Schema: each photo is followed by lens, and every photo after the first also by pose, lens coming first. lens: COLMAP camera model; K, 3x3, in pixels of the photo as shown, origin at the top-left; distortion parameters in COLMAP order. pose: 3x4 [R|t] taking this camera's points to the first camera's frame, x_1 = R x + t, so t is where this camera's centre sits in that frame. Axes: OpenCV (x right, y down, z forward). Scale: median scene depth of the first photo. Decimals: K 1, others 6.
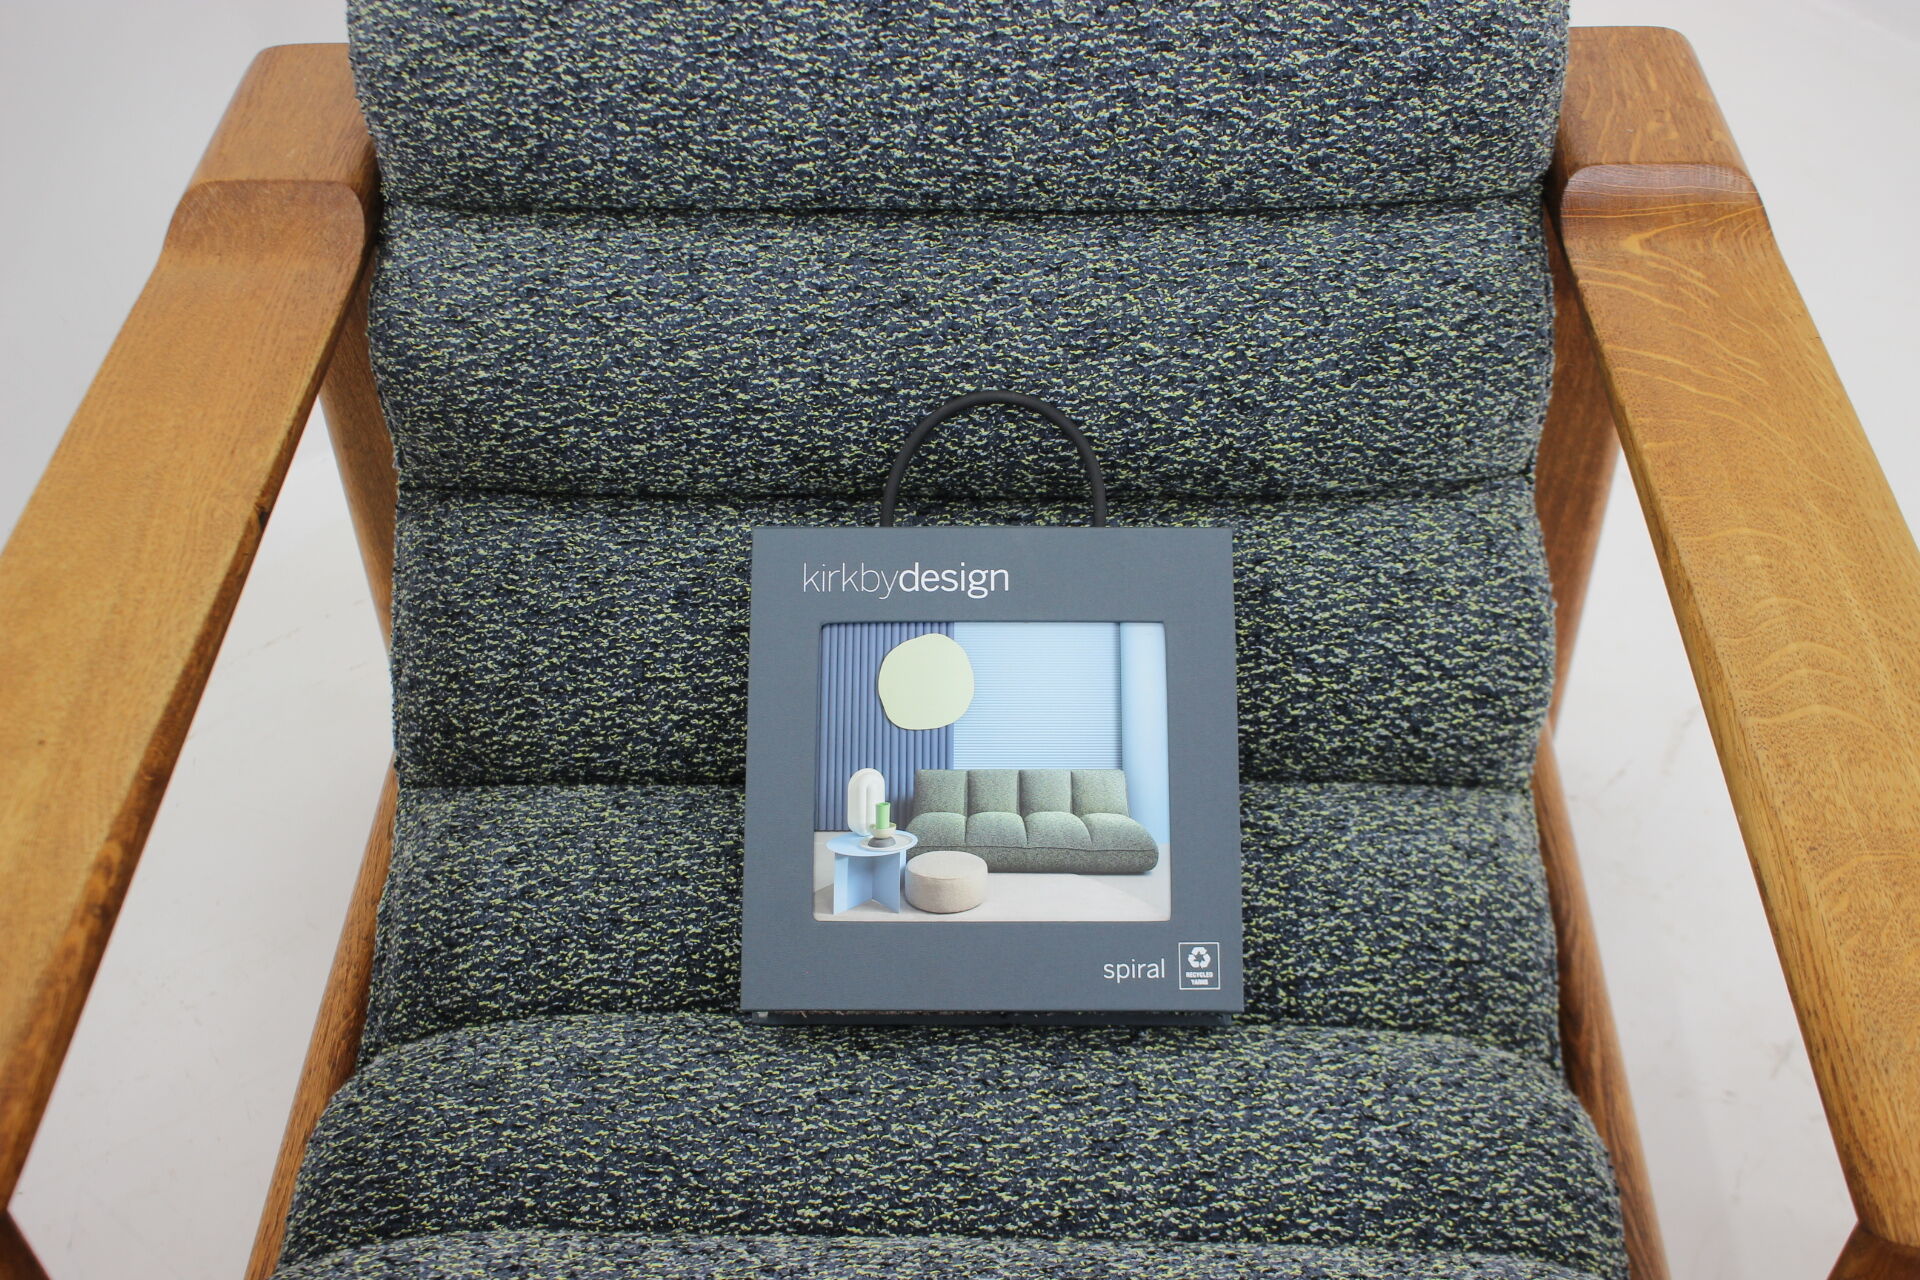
lens RADIAL K [[2204.3, 0, 960.0], [0, 2204.3, 640.0], [0, 0, 1]] dist [-0.118302, 0.146632]
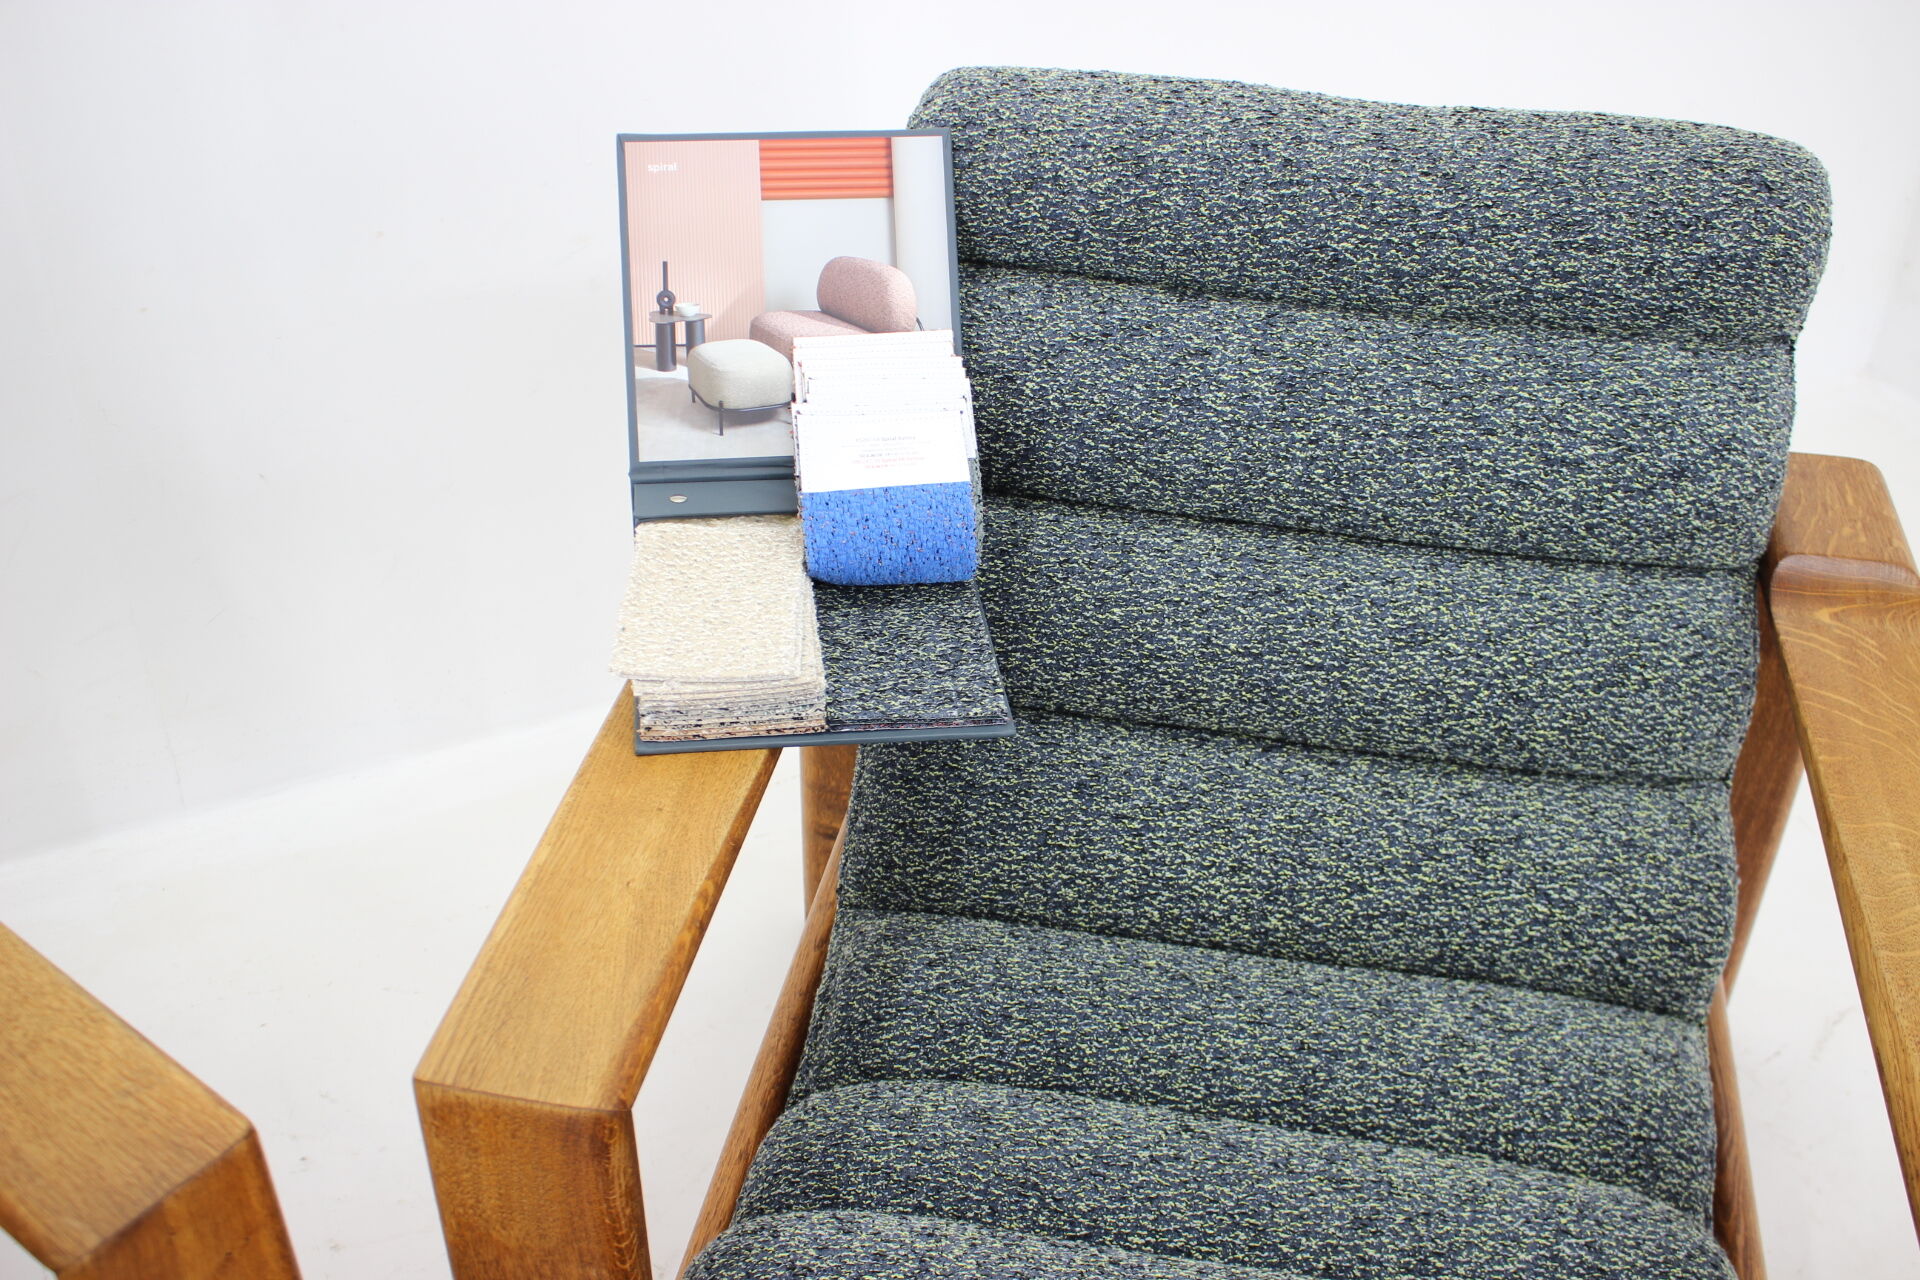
lens RADIAL K [[2015.1, 0, 960.0], [0, 2015.1, 640.0], [0, 0, 1]] dist [-0.119055, 0.125096]
pose [[0.985648, 0.123631, -0.114952, -0.072760], [-0.139062, 0.980667, -0.137670, 0.075250], [0.095709, 0.151680, 0.983785, -0.245791]]
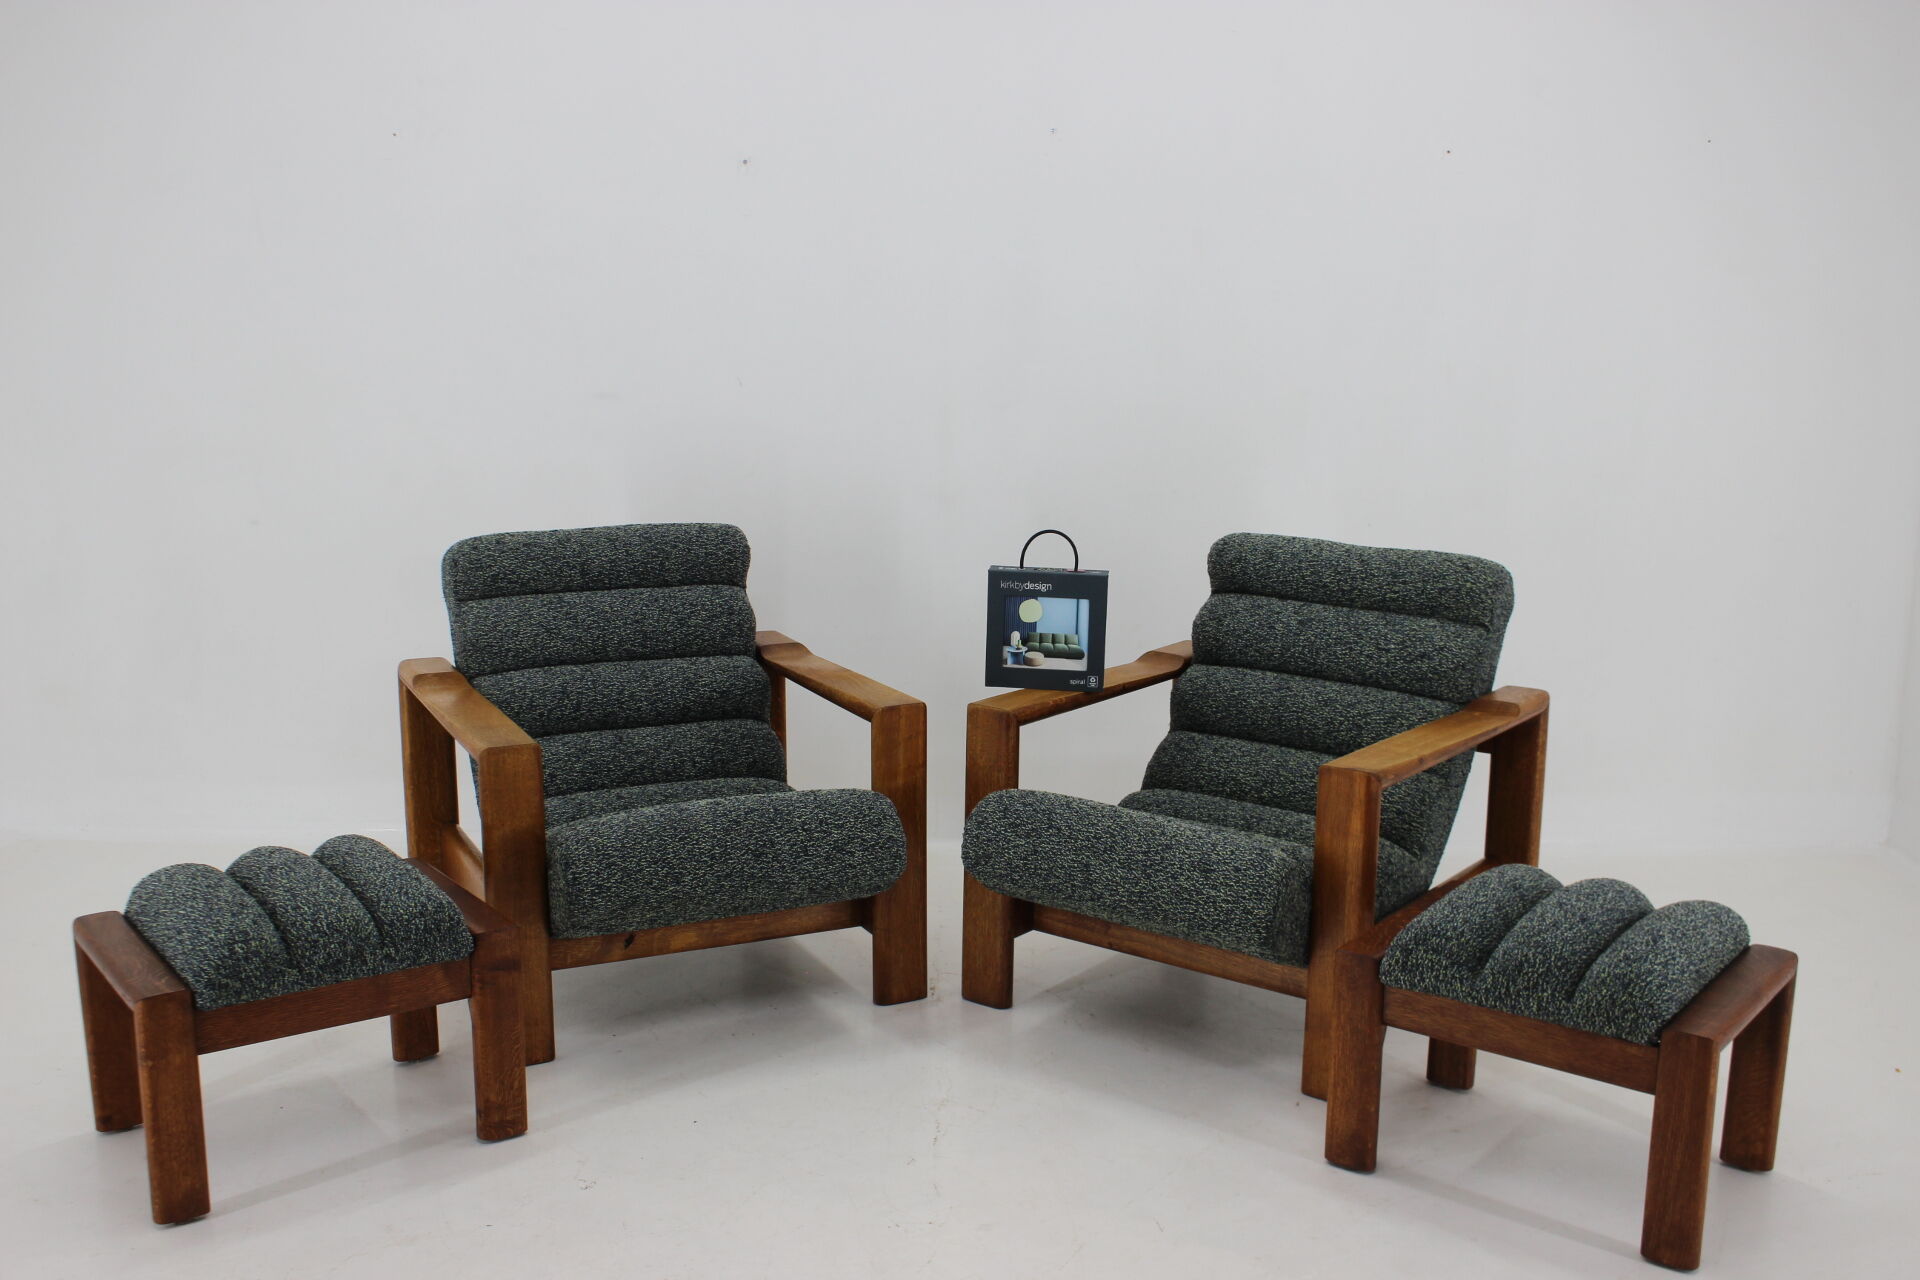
lens RADIAL K [[2015.1, 0, 960.0], [0, 2015.1, 640.0], [0, 0, 1]] dist [-0.119055, 0.125096]
pose [[0.809525, 0.140630, -0.569993, 1.571795], [-0.421753, 0.814697, -0.397986, 1.488629], [0.408403, 0.562576, 0.718829, -1.933212]]
